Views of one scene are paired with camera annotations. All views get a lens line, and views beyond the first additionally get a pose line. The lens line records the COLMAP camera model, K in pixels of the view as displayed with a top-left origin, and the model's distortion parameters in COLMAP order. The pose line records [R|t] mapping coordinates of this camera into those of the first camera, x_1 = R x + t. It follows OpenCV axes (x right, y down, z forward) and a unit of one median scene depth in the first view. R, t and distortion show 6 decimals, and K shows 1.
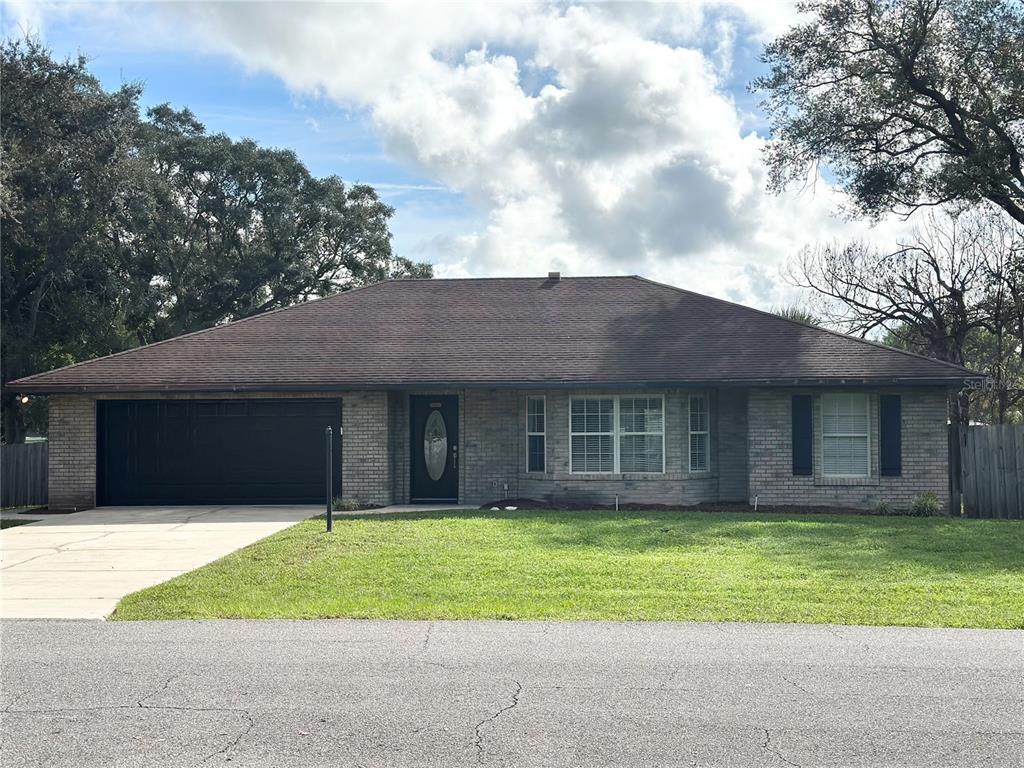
lens RADIAL K [[1418.7, 0, 512.0], [0, 1418.7, 384.0], [0, 0, 1]] dist [0.155908, 0.017705]
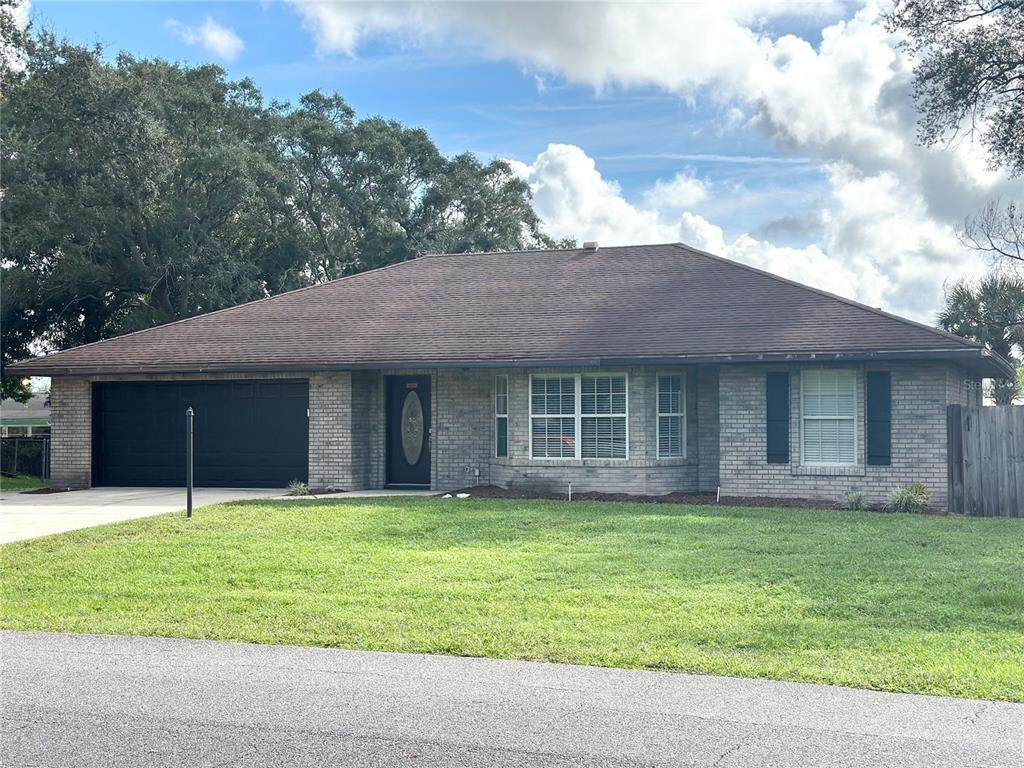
lens RADIAL K [[1418.7, 0, 512.0], [0, 1418.7, 384.0], [0, 0, 1]] dist [0.155908, 0.017705]
pose [[0.963312, -0.004800, -0.268340, 0.277971], [0.008058, 0.999907, 0.011042, 0.004051], [0.268262, -0.012799, 0.963261, 0.108618]]
